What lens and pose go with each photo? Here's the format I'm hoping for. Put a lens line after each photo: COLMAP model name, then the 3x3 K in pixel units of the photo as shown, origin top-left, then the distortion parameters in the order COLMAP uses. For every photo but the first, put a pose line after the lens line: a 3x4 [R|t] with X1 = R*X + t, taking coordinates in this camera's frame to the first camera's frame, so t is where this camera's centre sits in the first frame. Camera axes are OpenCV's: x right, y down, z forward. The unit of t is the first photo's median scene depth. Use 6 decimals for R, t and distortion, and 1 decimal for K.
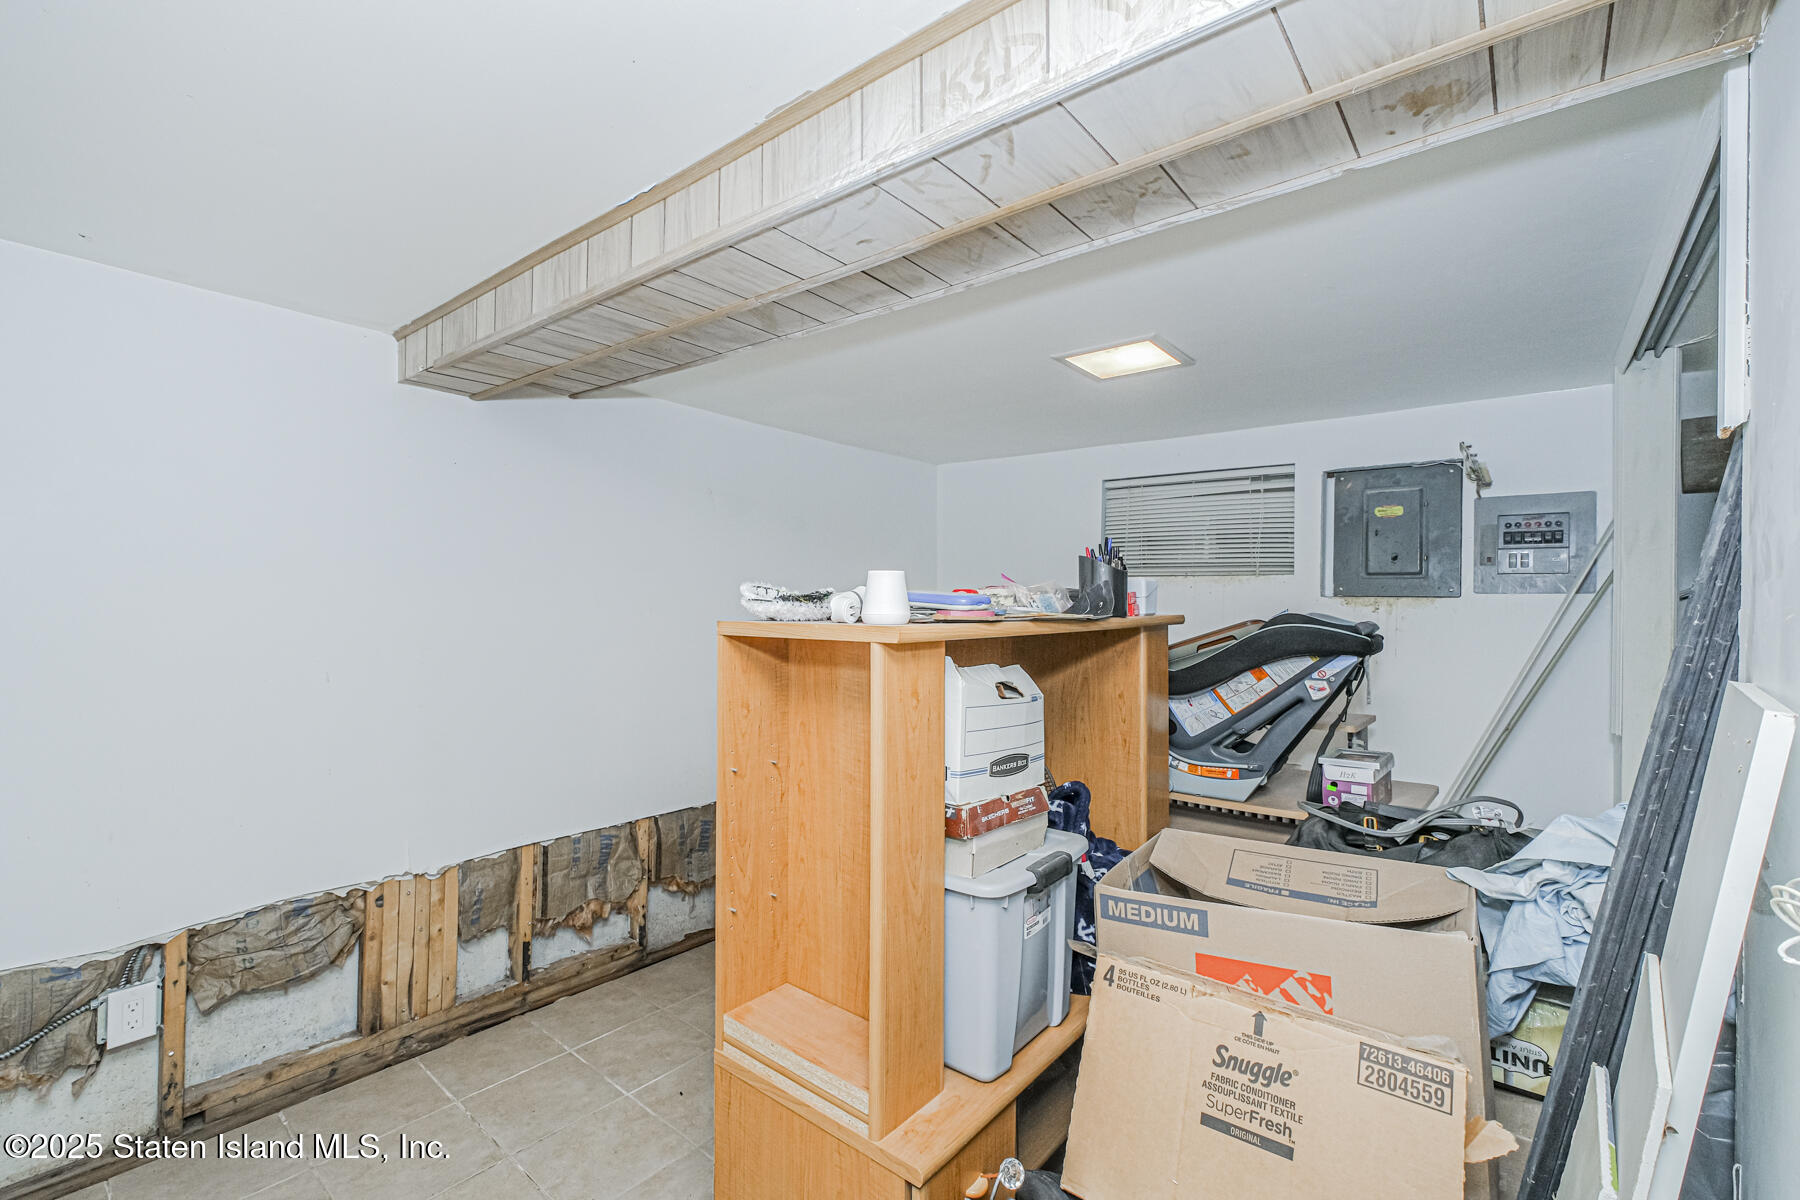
lens RADIAL K [[775.6, 0, 904.6], [0, 775.6, 600.2], [0, 0, 1]] dist [0.002049, -0.000290]
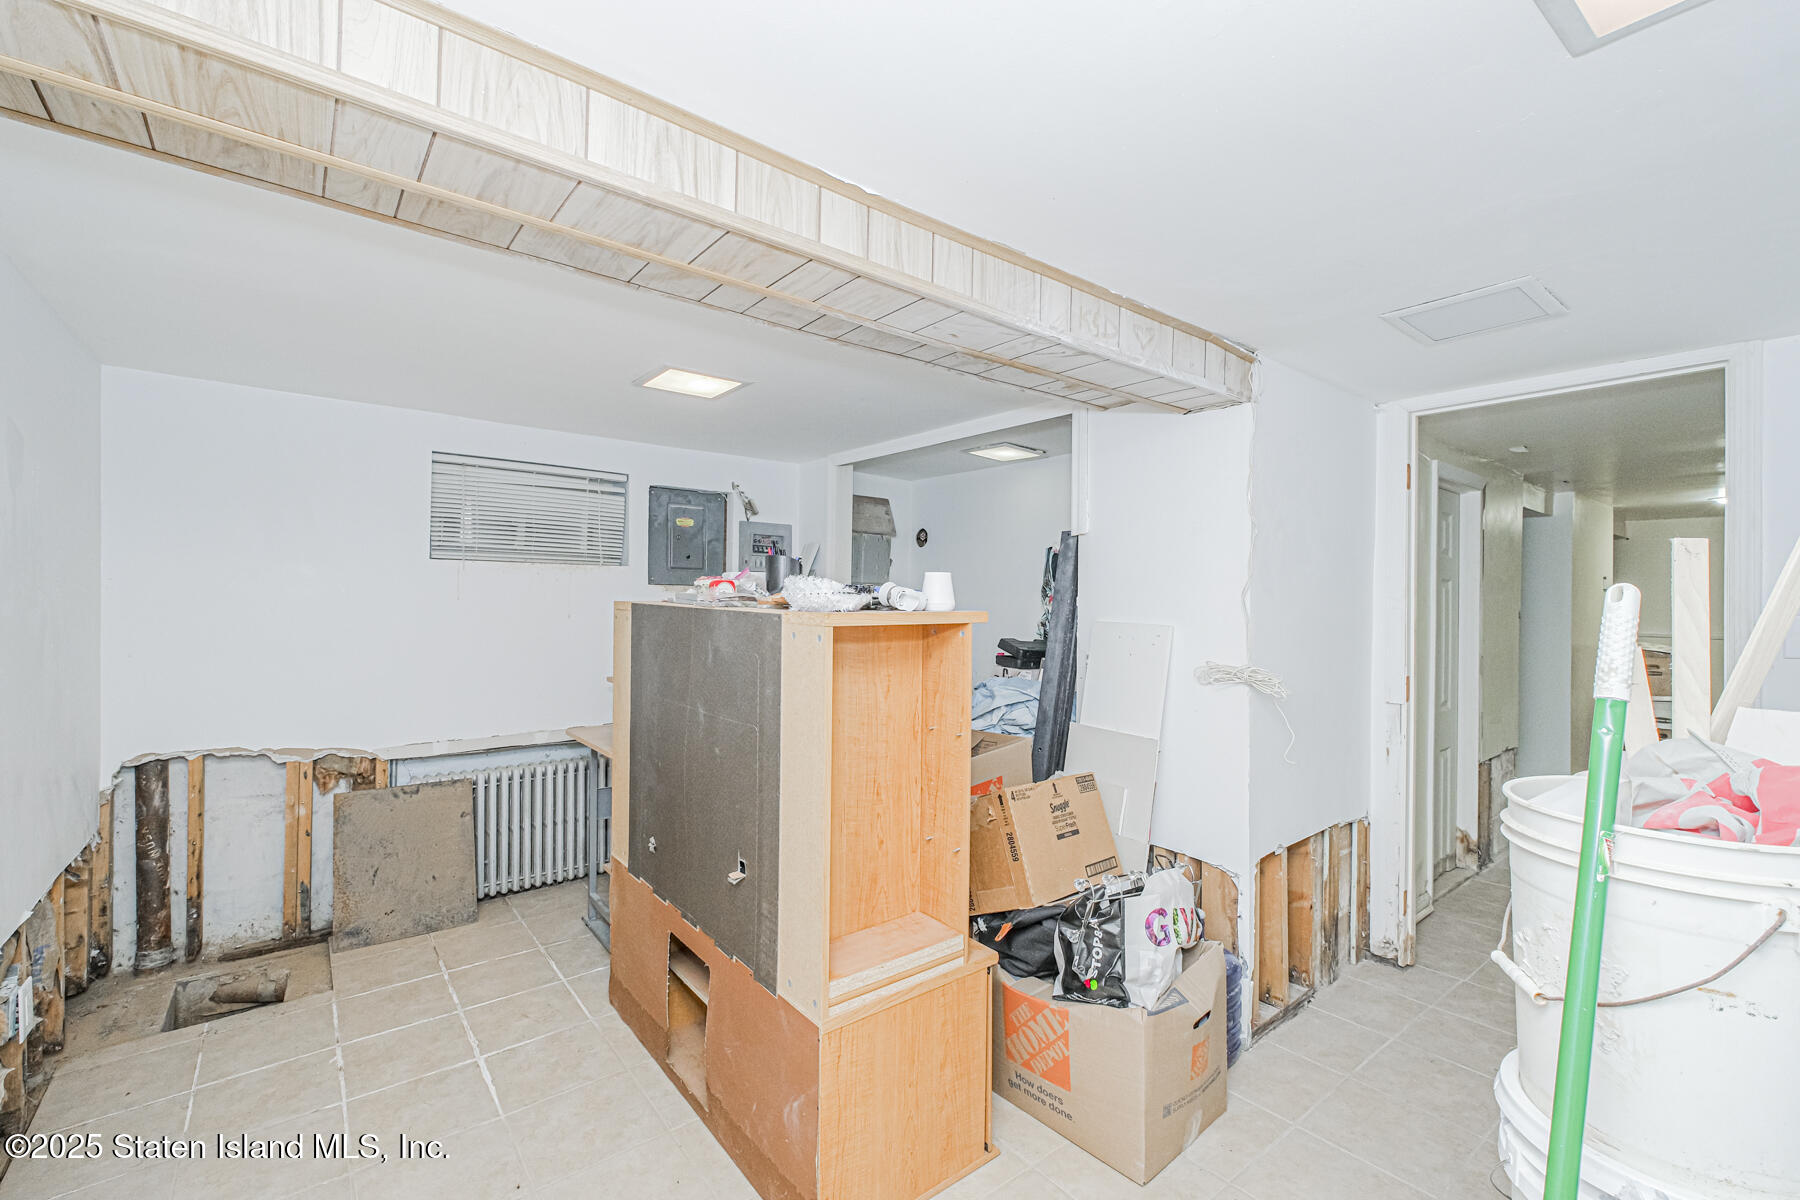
lens RADIAL K [[775.6, 0, 907.1], [0, 775.6, 598.9], [0, 0, 1]] dist [0.002049, -0.000290]
pose [[0.207780, -0.009481, 0.978130, -0.645358], [-0.013042, 0.999837, 0.012462, -0.002900], [-0.978089, -0.015347, 0.207622, 0.352714]]
